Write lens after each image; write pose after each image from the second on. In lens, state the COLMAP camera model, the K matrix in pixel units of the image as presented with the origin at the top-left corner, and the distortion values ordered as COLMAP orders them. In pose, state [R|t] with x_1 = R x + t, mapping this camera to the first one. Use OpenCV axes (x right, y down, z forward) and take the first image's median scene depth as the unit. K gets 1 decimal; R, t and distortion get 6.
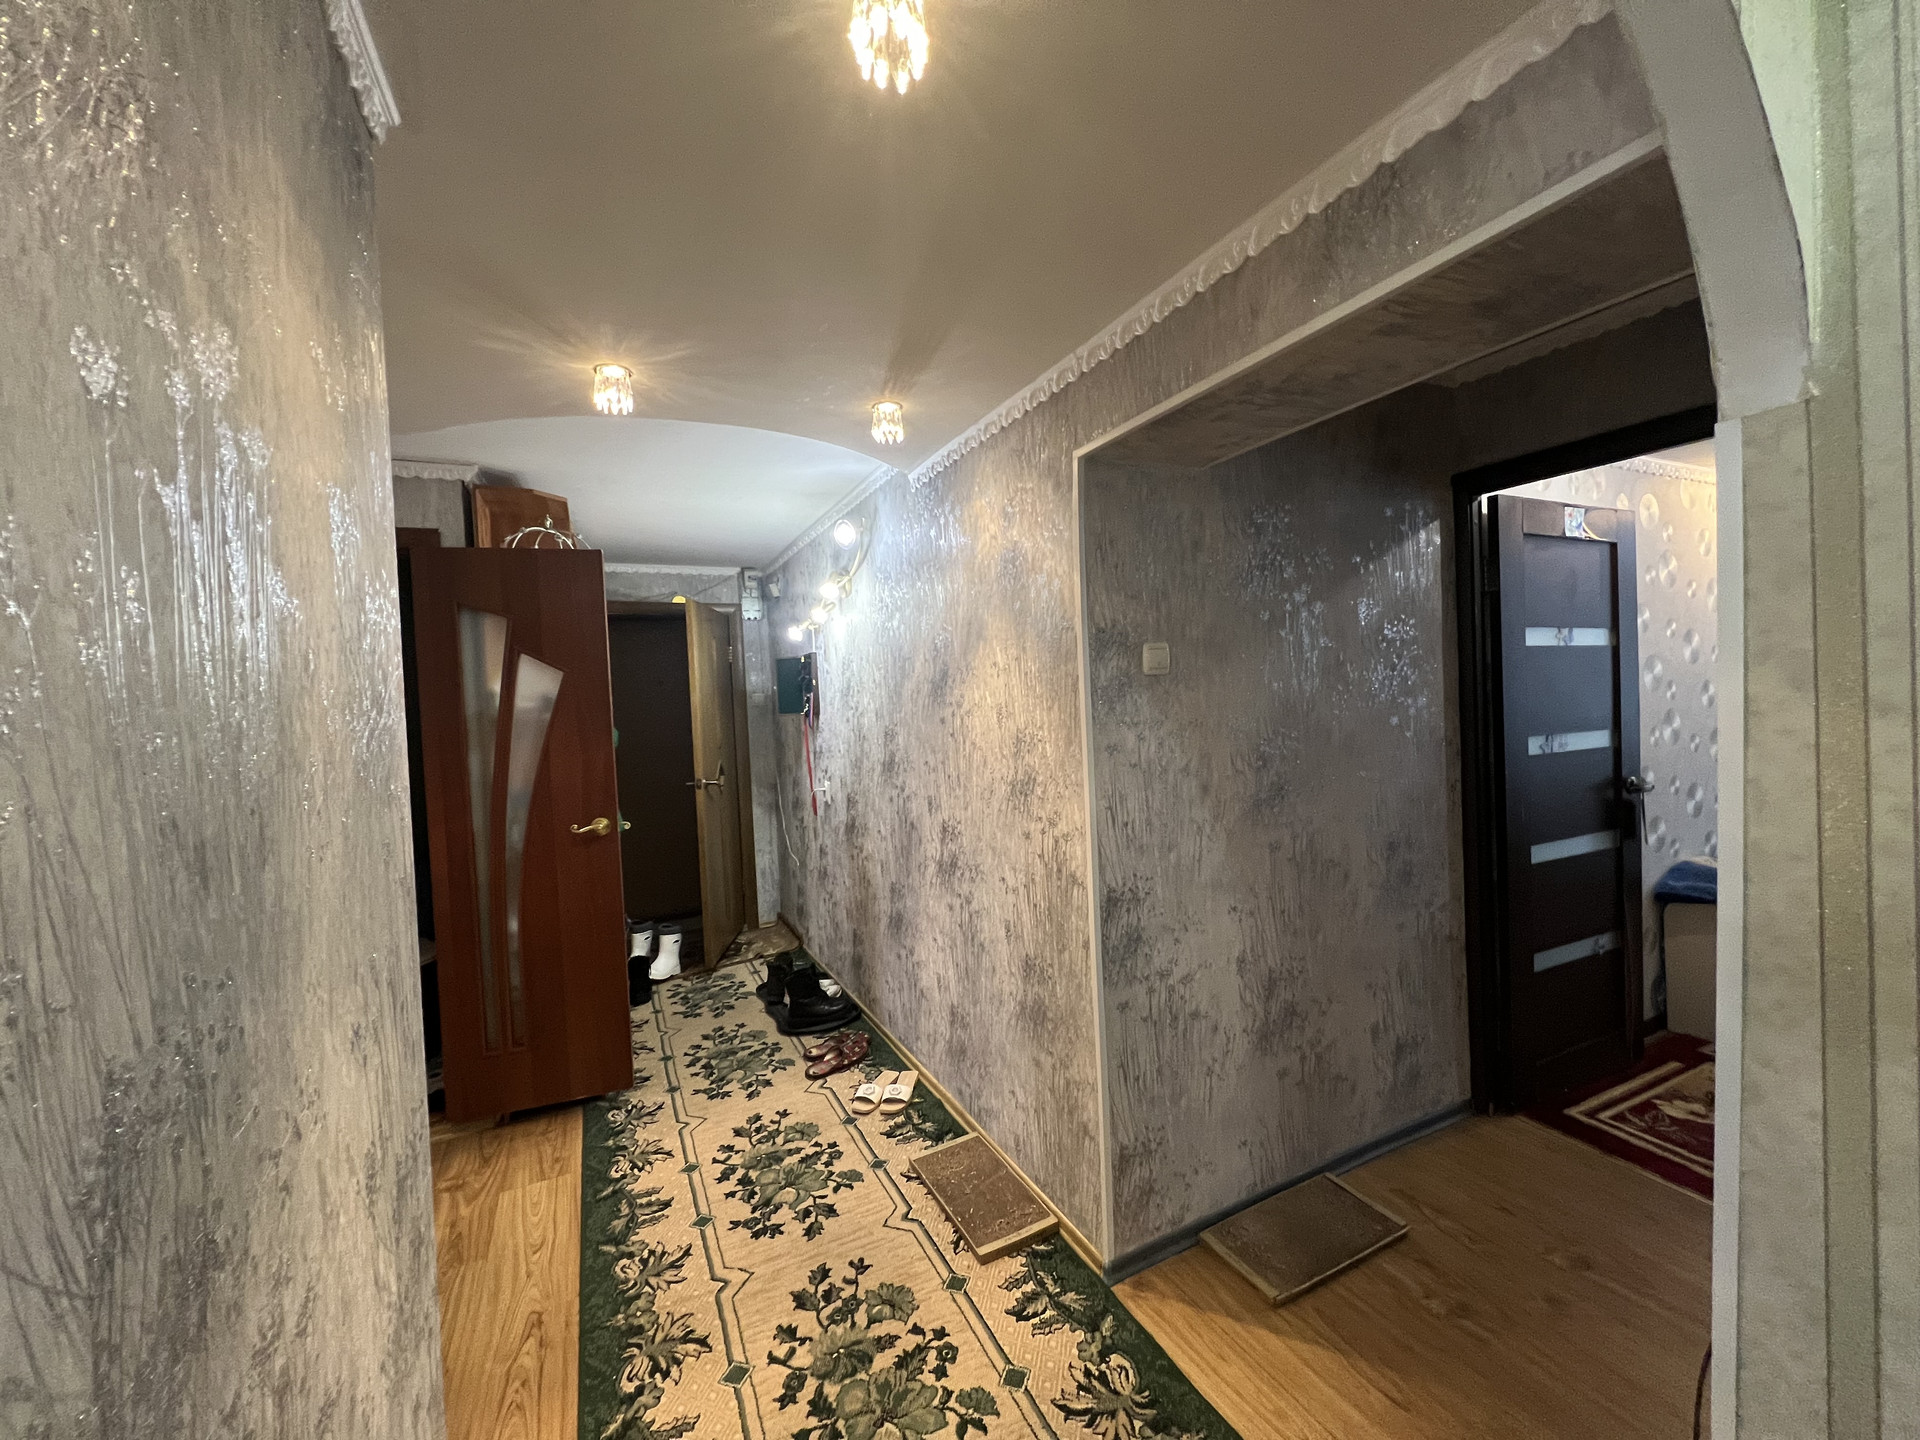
lens RADIAL K [[763.3, 0, 959.1], [0, 763.3, 719.4], [0, 0, 1]] dist [-0.003441, 0.000658]
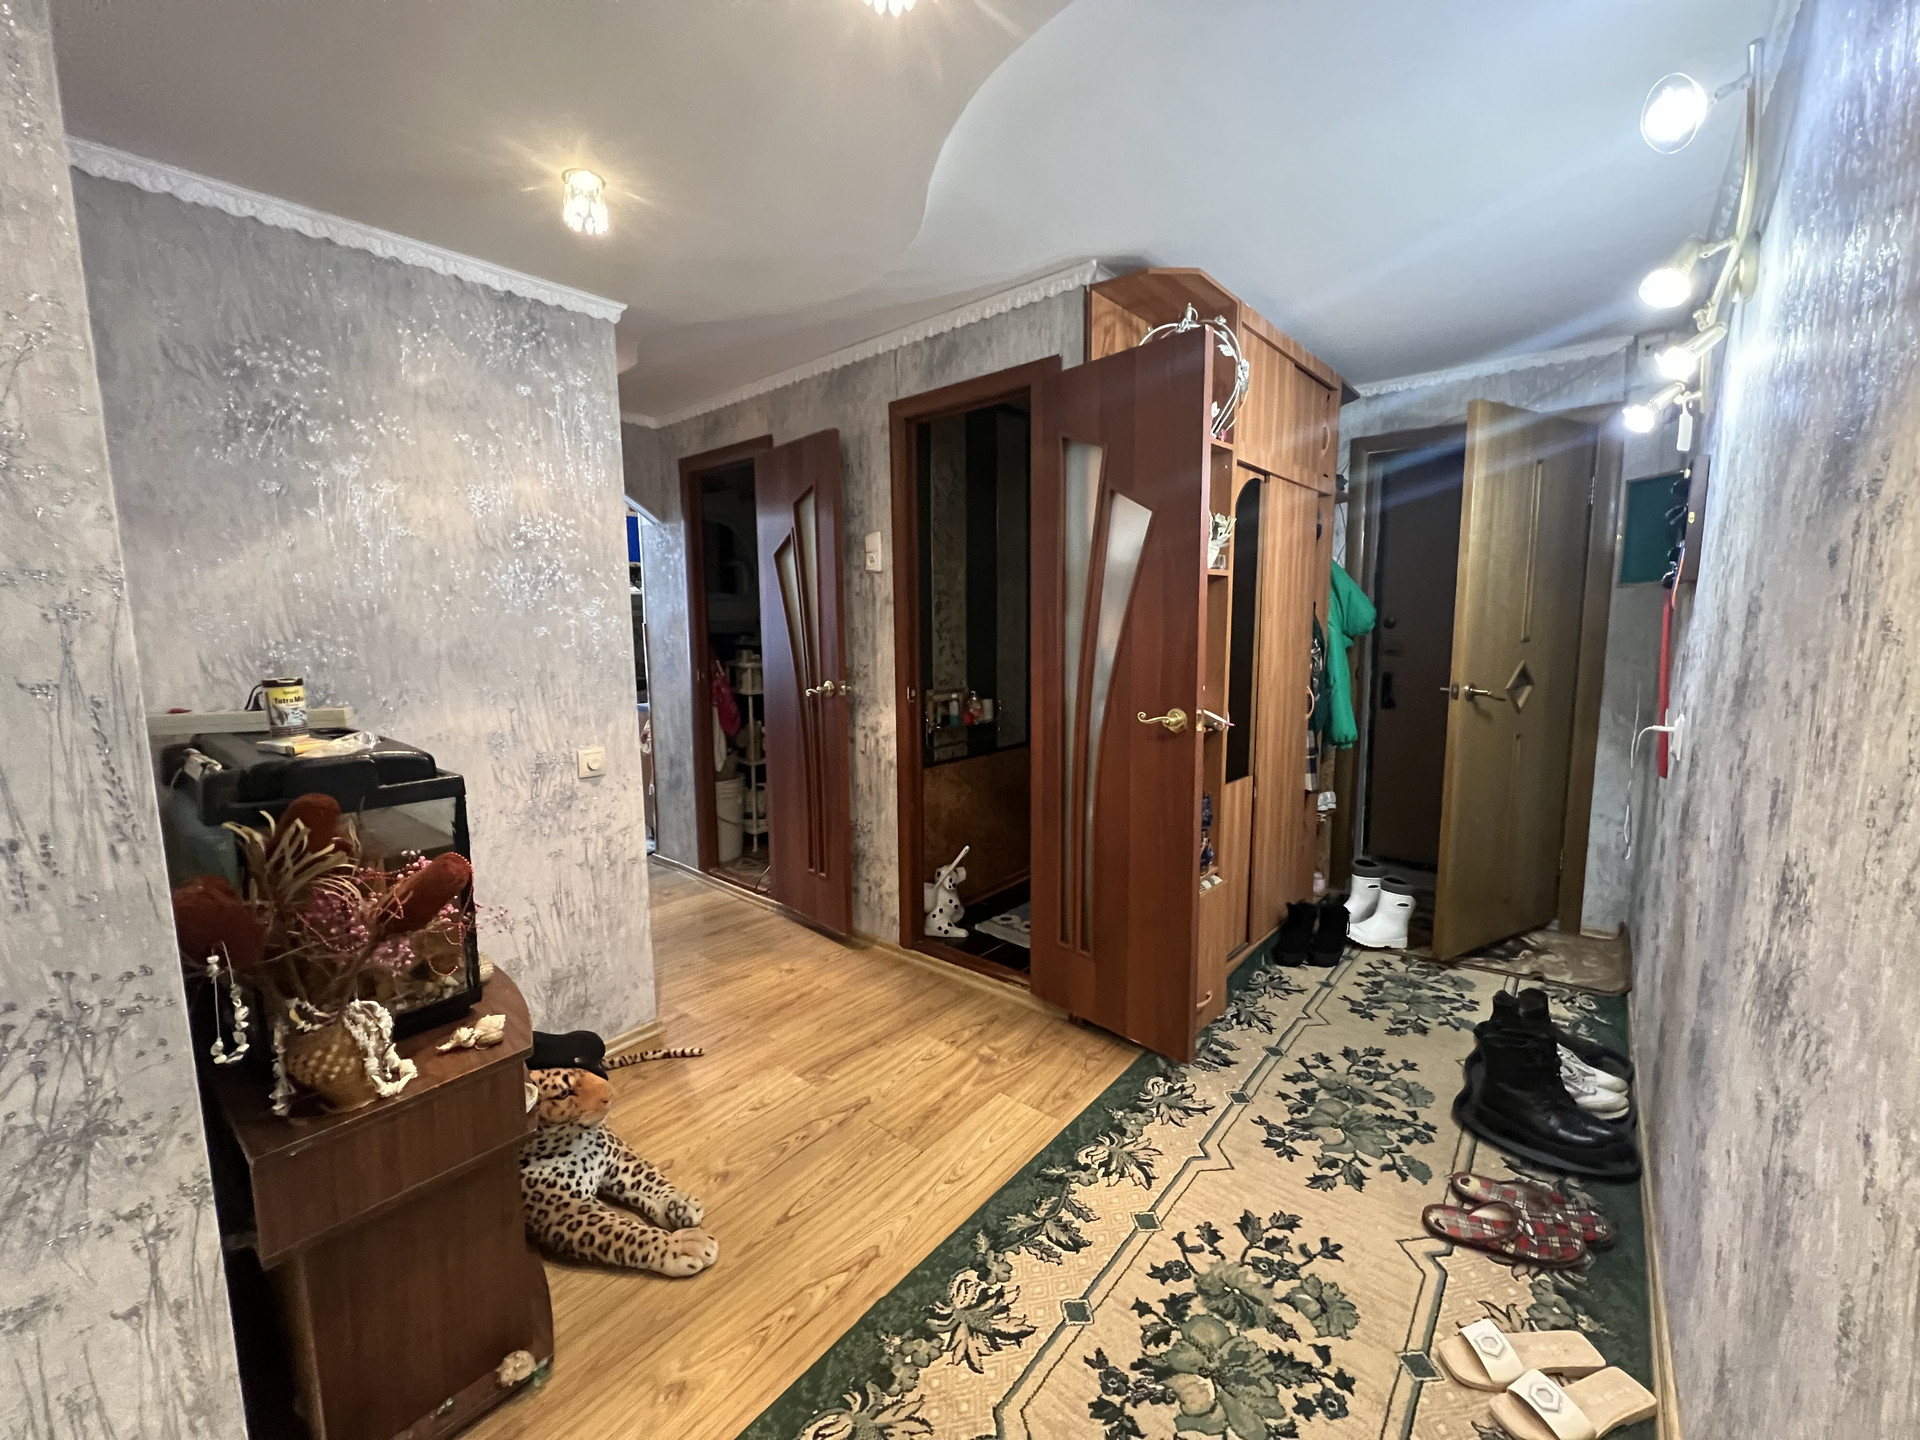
lens RADIAL K [[763.3, 0, 960.6], [0, 763.3, 718.5], [0, 0, 1]] dist [-0.003441, 0.000658]
pose [[0.416889, 0.155016, -0.895641, 0.101779], [-0.033859, 0.987315, 0.155123, 0.026956], [0.908327, -0.034344, 0.416849, 0.454615]]
